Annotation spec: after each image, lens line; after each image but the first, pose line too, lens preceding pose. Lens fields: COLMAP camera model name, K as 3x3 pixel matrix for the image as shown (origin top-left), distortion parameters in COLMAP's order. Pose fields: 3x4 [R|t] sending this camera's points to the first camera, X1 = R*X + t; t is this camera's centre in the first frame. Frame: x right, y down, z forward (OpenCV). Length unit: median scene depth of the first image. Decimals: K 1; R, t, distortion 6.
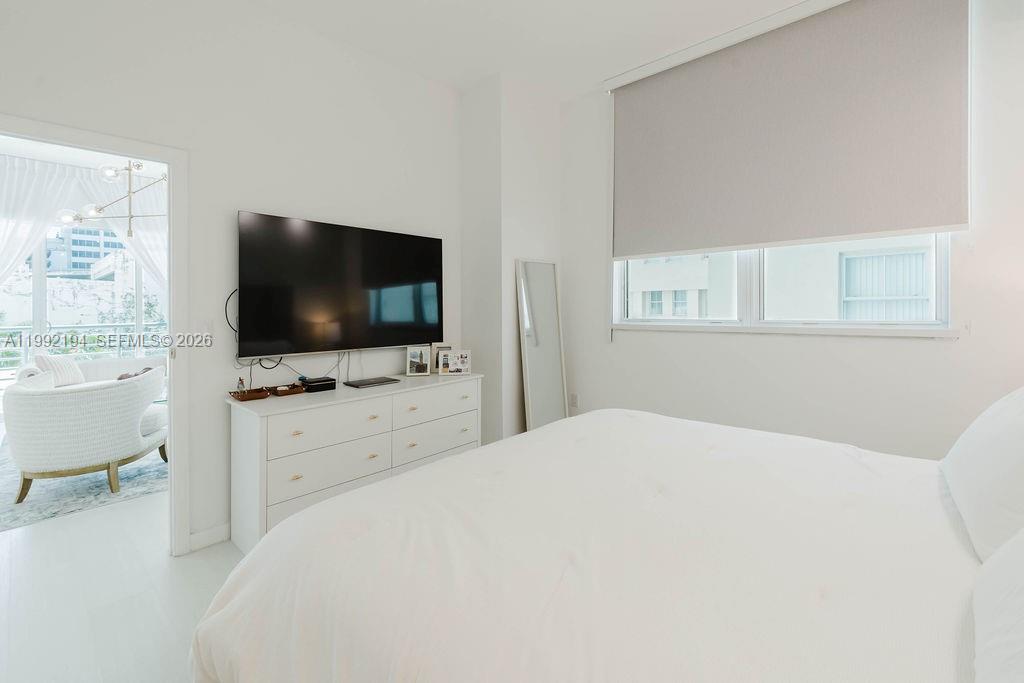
lens RADIAL K [[457.8, 0, 508.6], [0, 457.8, 304.0], [0, 0, 1]] dist [-0.000771, -0.000323]
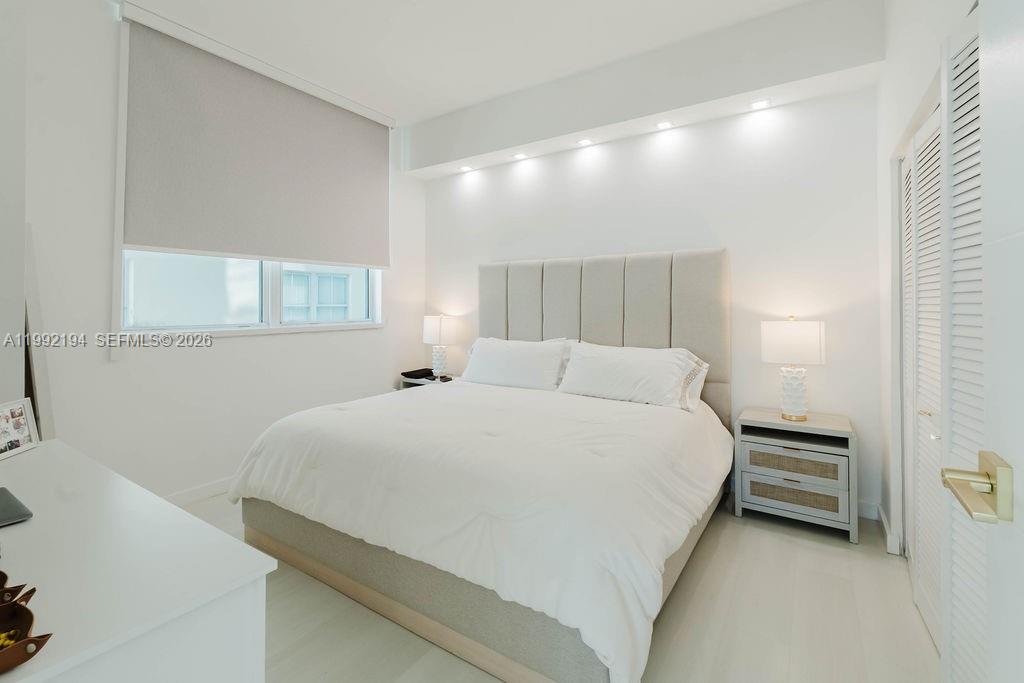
lens RADIAL K [[454.6, 0, 506.7], [0, 454.6, 305.3], [0, 0, 1]] dist [-0.001220, 0.000053]
pose [[-0.155599, 0.015360, 0.987701, -0.655292], [0.003527, 0.999881, -0.014994, 0.009765], [-0.987814, 0.001150, -0.155635, 0.567712]]
